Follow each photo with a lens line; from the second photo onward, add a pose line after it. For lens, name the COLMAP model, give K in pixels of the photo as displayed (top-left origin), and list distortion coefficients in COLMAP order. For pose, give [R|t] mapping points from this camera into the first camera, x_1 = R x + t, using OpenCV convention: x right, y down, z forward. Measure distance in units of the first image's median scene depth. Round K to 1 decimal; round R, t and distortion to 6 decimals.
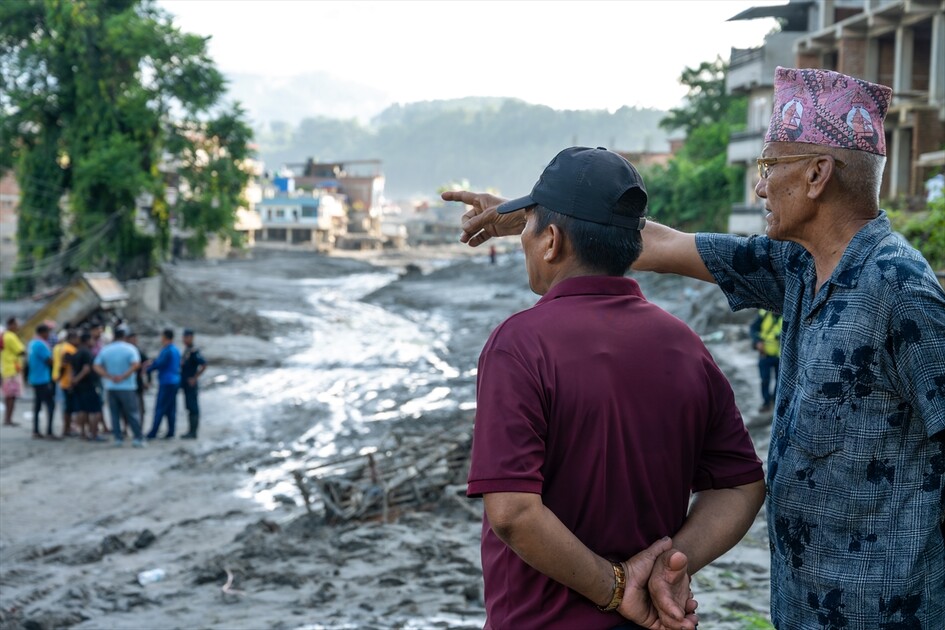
lens RADIAL K [[1525.6, 0, 472.5], [0, 1525.6, 315.0], [0, 0, 1]] dist [-0.009555, -0.029081]
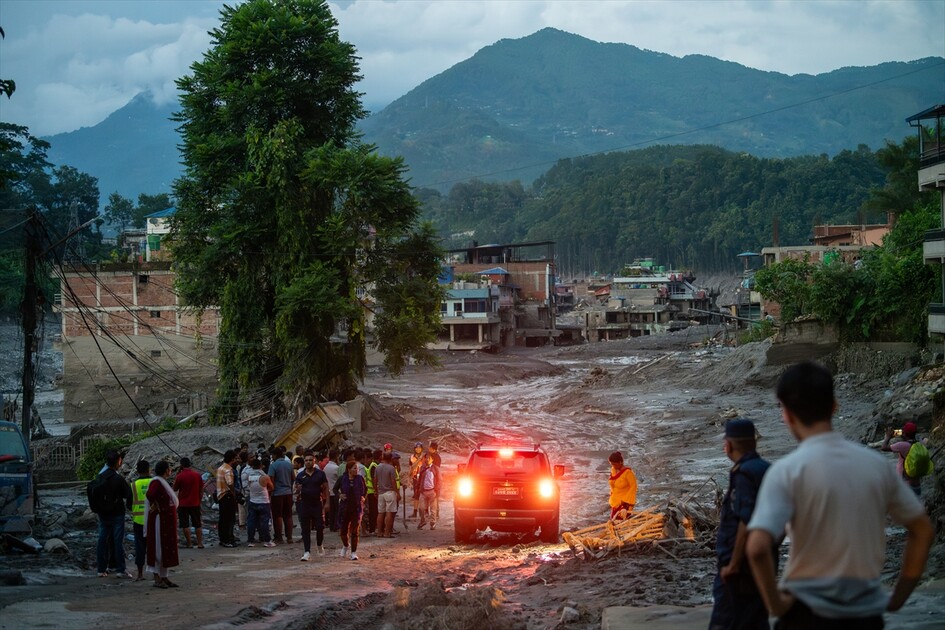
lens RADIAL K [[1893.4, 0, 472.5], [0, 1893.4, 315.0], [0, 0, 1]] dist [0.019234, 0.177232]
pose [[0.994201, -0.037853, -0.100660, 0.000681], [0.032307, 0.997899, -0.056166, -0.004480], [0.102574, 0.052588, 0.993334, -0.187029]]
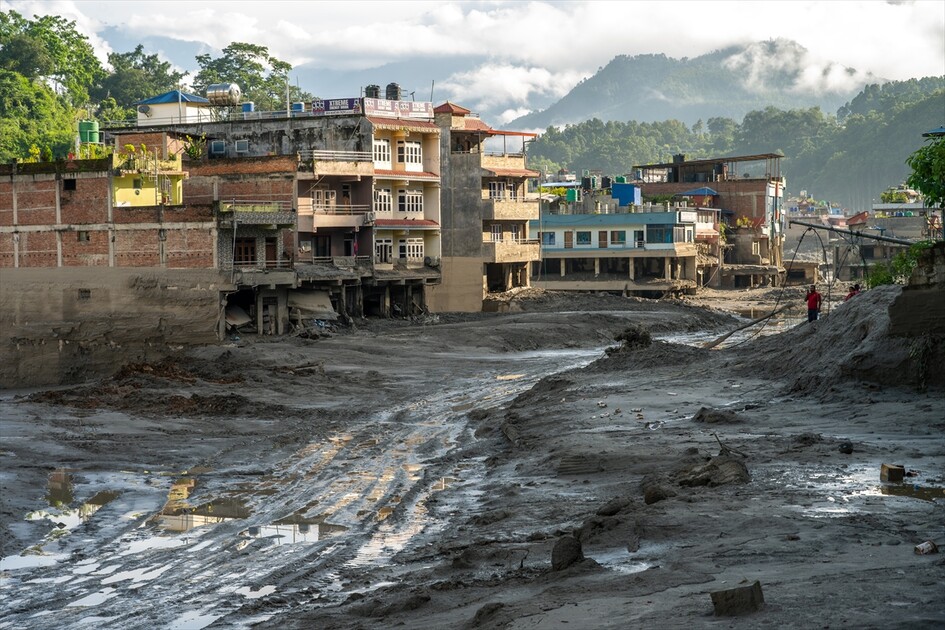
lens RADIAL K [[1893.4, 0, 472.5], [0, 1893.4, 315.0], [0, 0, 1]] dist [0.019234, 0.177232]
pose [[0.963713, -0.023167, -0.265933, 0.094666], [0.016444, 0.999487, -0.027479, -0.027235], [0.266434, 0.022109, 0.963600, 0.469189]]
